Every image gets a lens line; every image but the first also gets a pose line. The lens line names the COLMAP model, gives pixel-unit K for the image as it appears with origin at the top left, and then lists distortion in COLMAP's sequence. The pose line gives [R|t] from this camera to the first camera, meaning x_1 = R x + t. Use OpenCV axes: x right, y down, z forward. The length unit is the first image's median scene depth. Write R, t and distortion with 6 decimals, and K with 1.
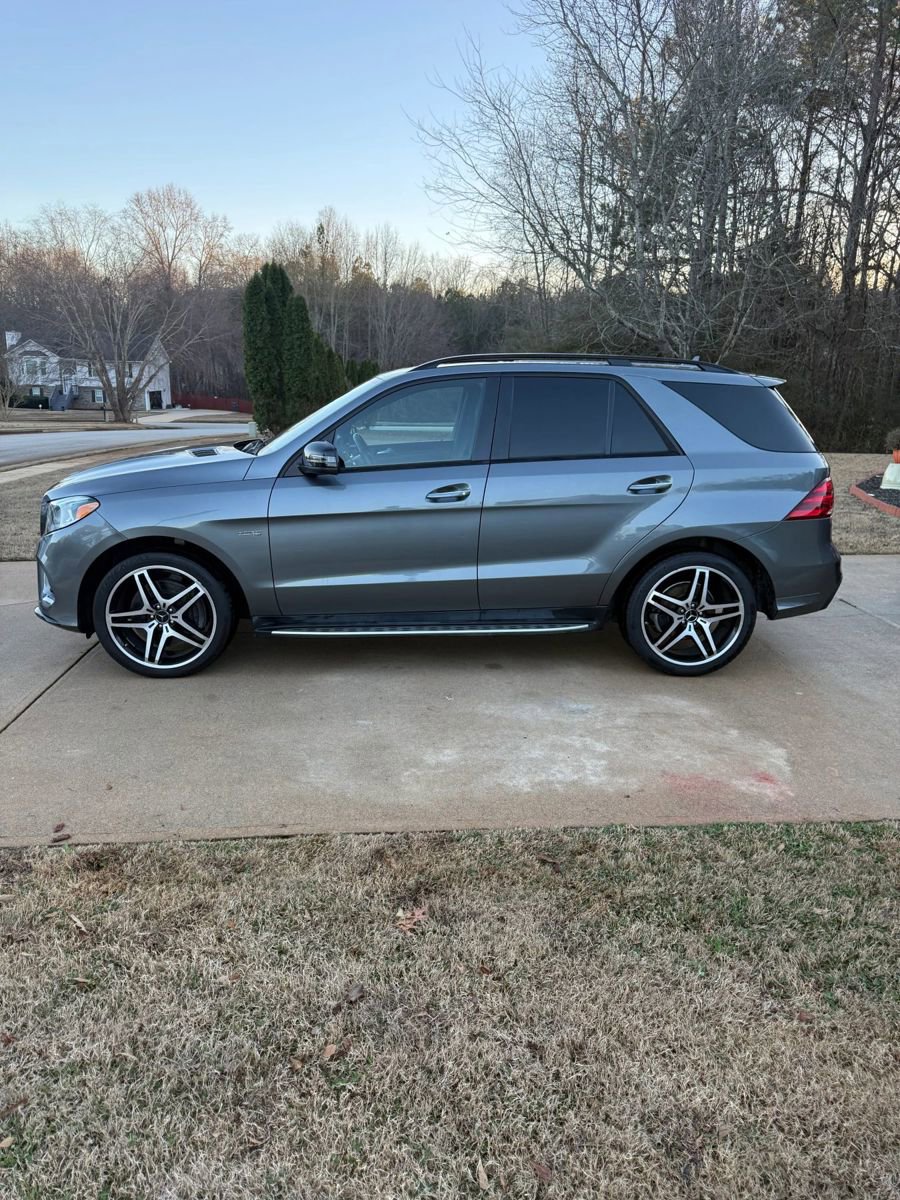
lens RADIAL K [[857.8, 0, 446.8], [0, 857.8, 602.5], [0, 0, 1]] dist [0.009455, -0.008275]
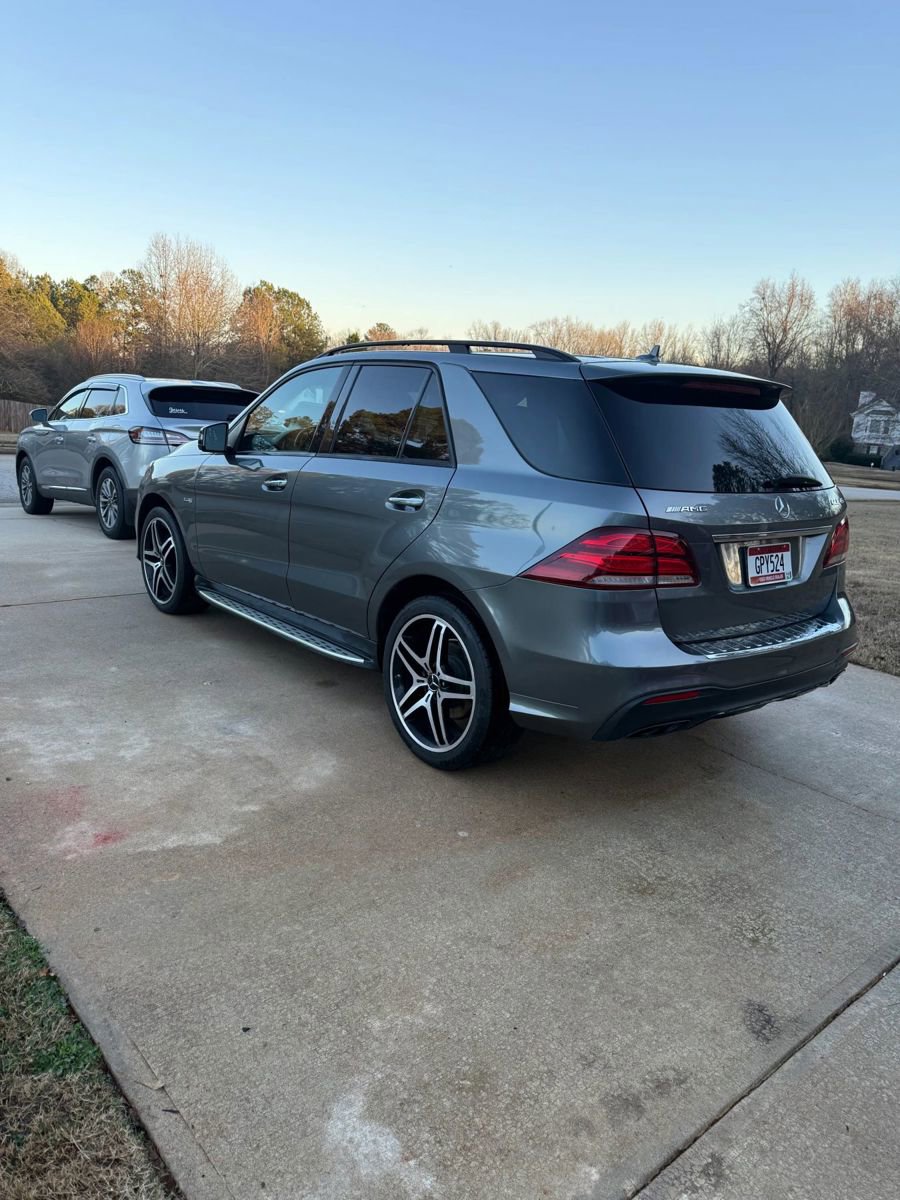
lens RADIAL K [[857.8, 0, 446.8], [0, 857.8, 602.5], [0, 0, 1]] dist [0.009455, -0.008275]
pose [[0.612137, 0.205183, -0.763667, 0.852356], [-0.254923, 0.965393, 0.055042, -0.095959], [0.748533, 0.160983, 0.643259, 0.527423]]
